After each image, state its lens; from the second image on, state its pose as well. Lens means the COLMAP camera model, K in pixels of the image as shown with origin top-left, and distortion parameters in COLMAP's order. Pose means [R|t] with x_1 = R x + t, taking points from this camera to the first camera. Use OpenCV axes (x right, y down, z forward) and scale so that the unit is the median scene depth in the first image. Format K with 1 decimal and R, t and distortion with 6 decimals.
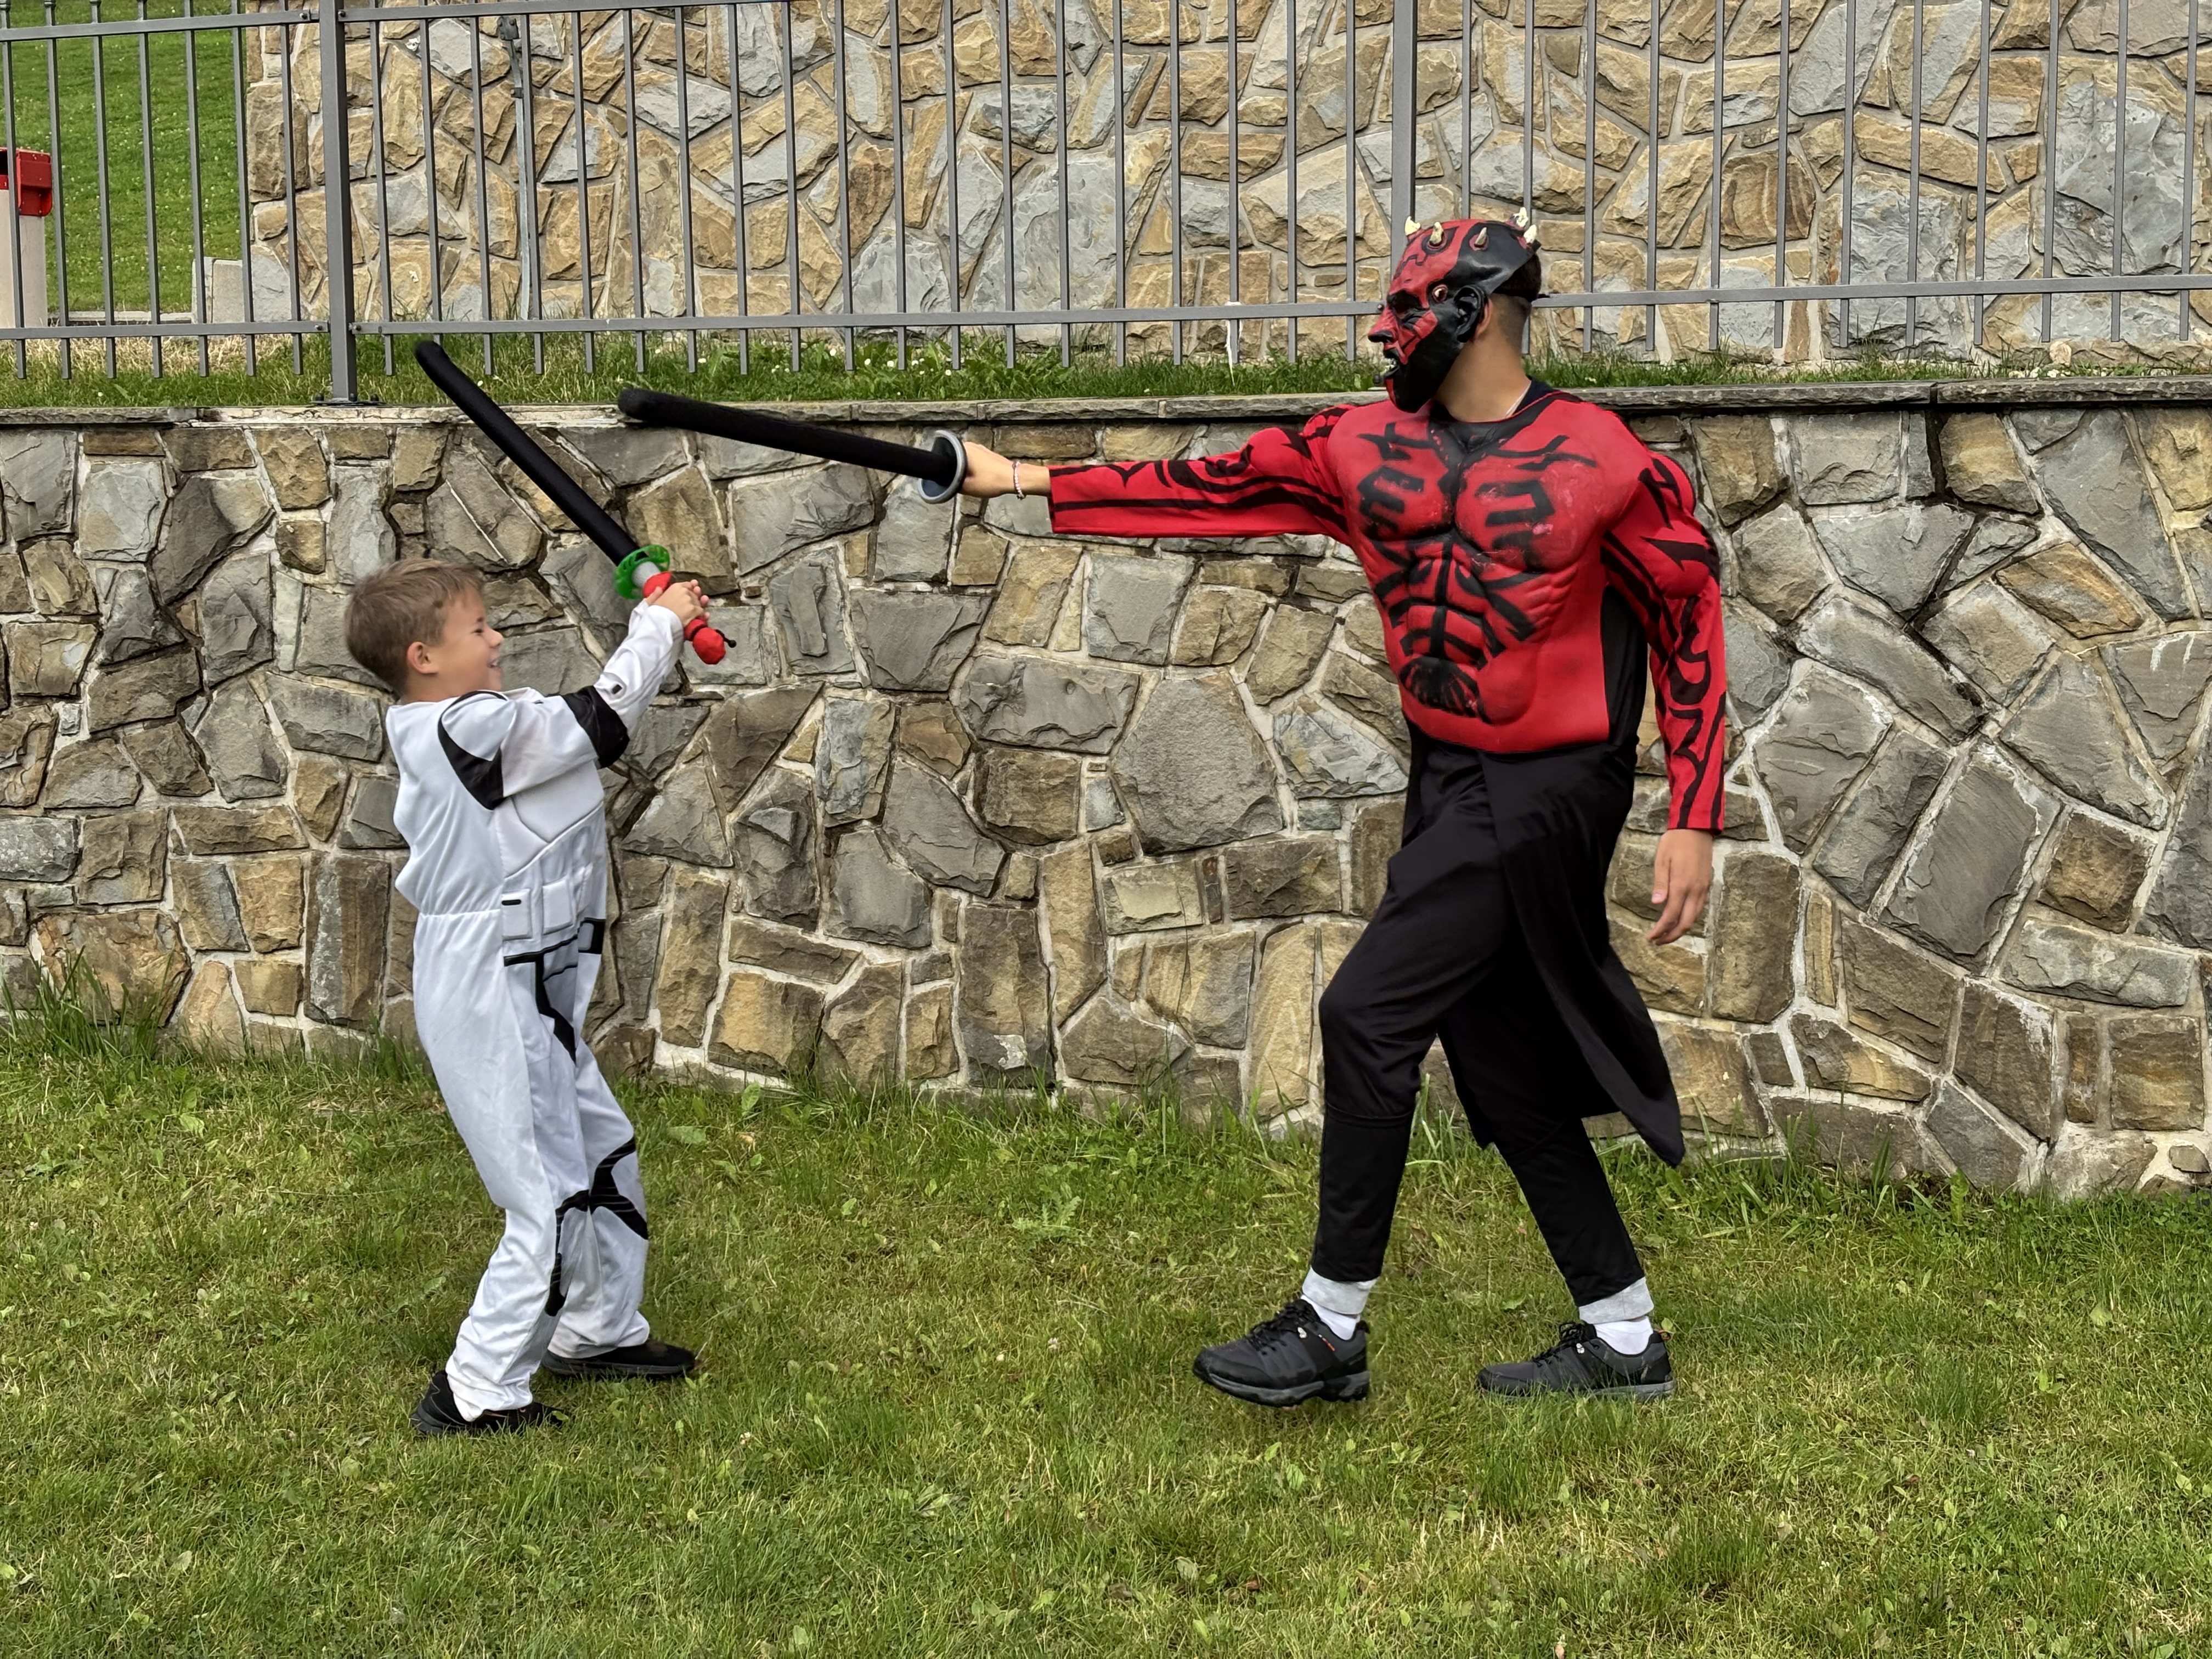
lens RADIAL K [[3298.0, 0, 1118.8], [0, 3298.0, 817.1], [0, 0, 1]] dist [0.097875, 0.000000]
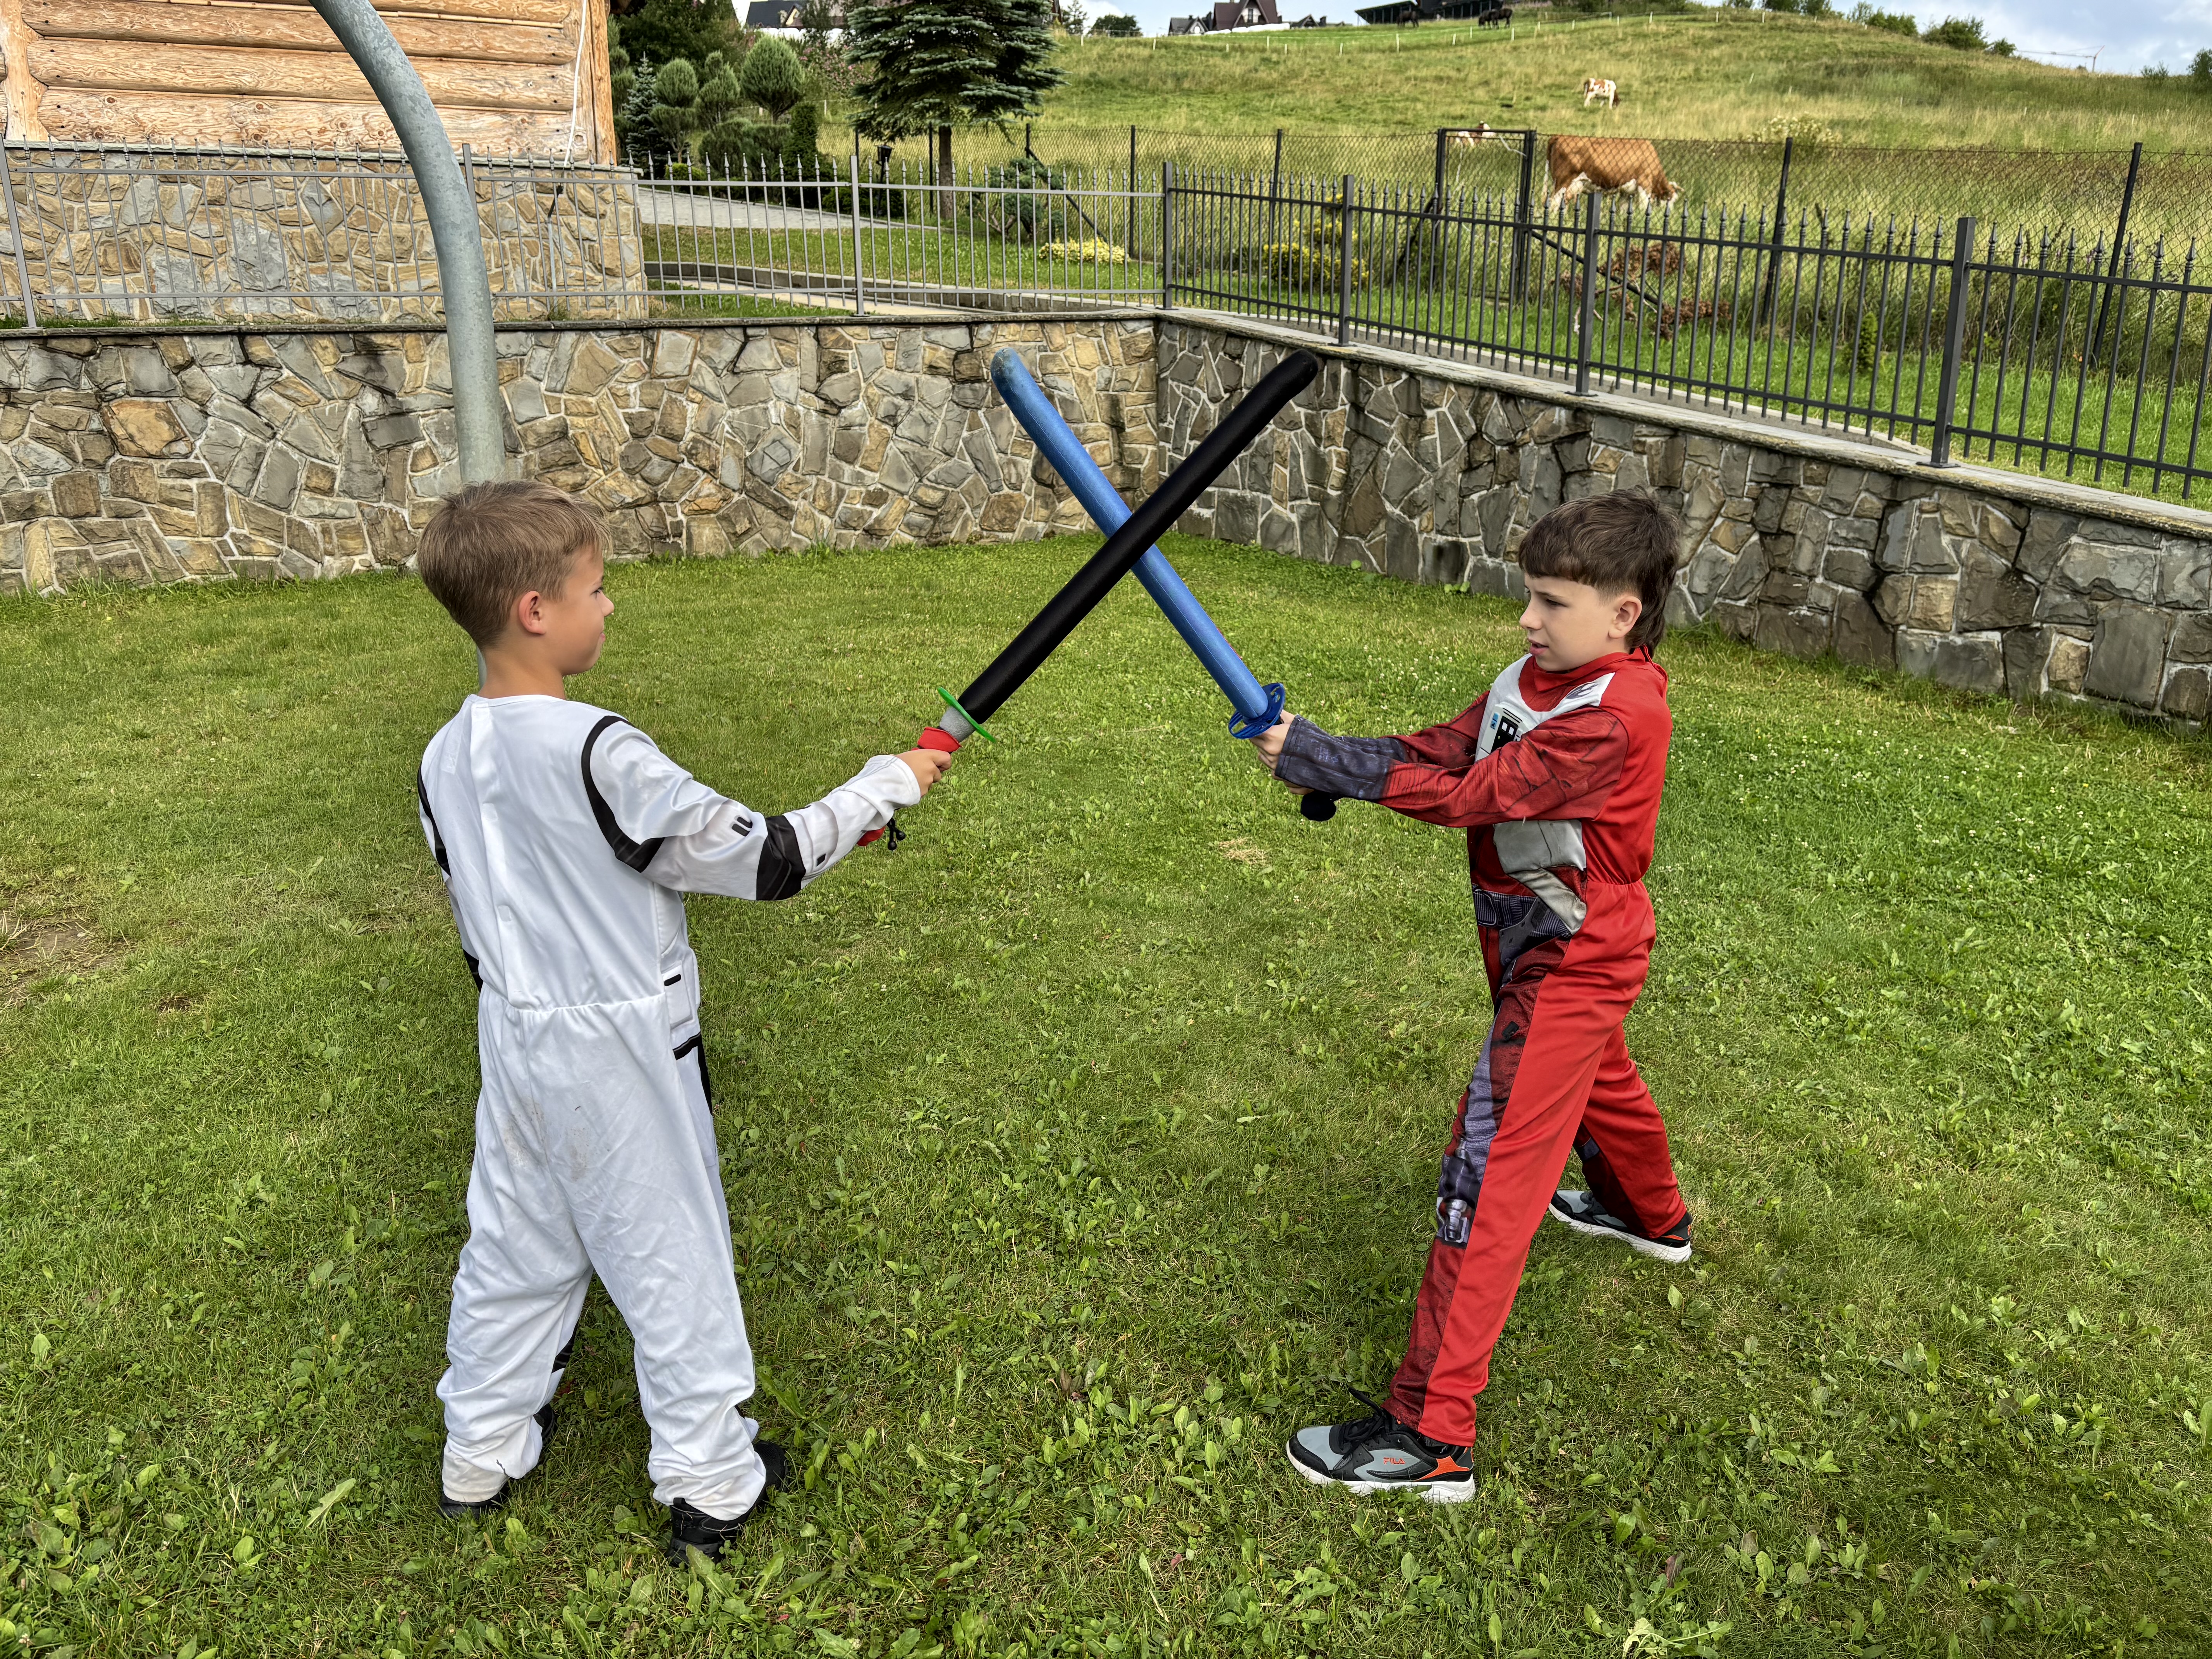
lens RADIAL K [[1657.2, 0, 1113.7], [0, 1657.2, 848.7], [0, 0, 1]] dist [0.044571, -0.051797]
pose [[0.696171, -0.215076, 0.684900, -0.338012], [0.098517, 0.973661, 0.205617, 0.099419], [-0.711084, -0.075670, 0.699023, -0.679785]]
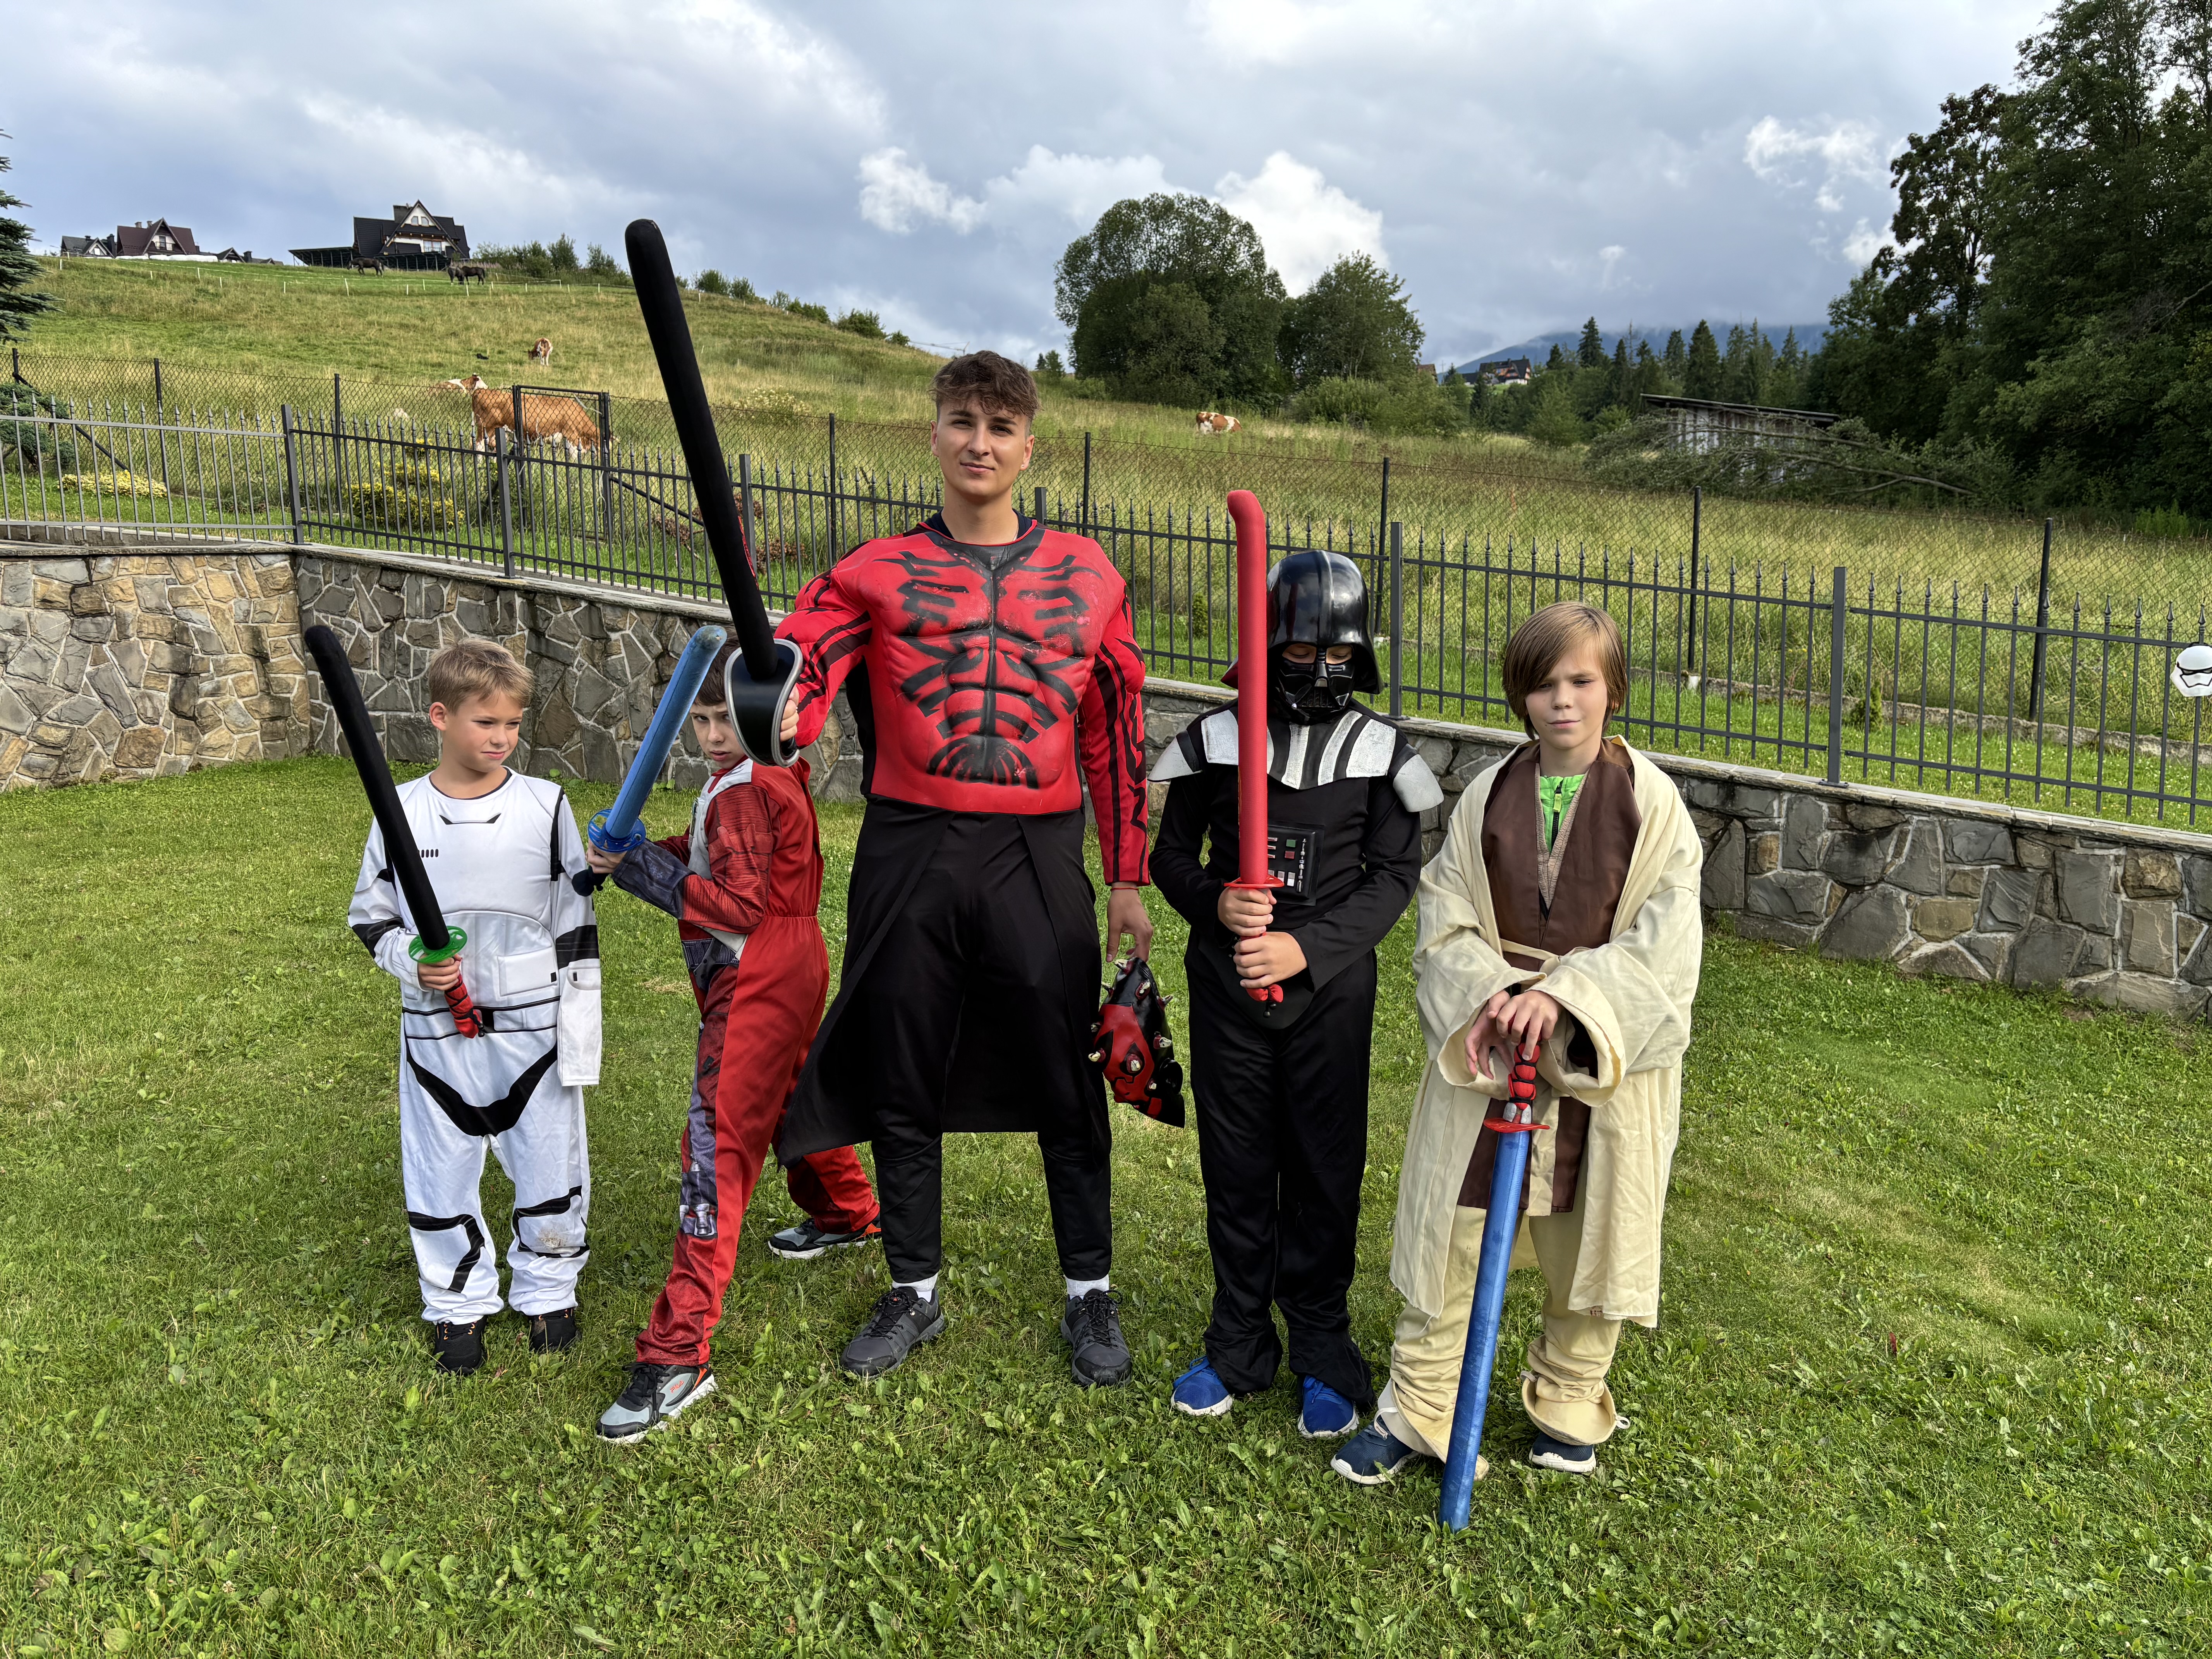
lens RADIAL K [[1657.2, 0, 1091.7], [0, 1657.2, 829.5], [0, 0, 1]] dist [0.044571, -0.051797]
pose [[0.200614, -0.154502, 0.967411, -0.585518], [0.133279, 0.982609, 0.129291, 0.093151], [-0.970562, 0.102998, 0.217717, -0.622826]]
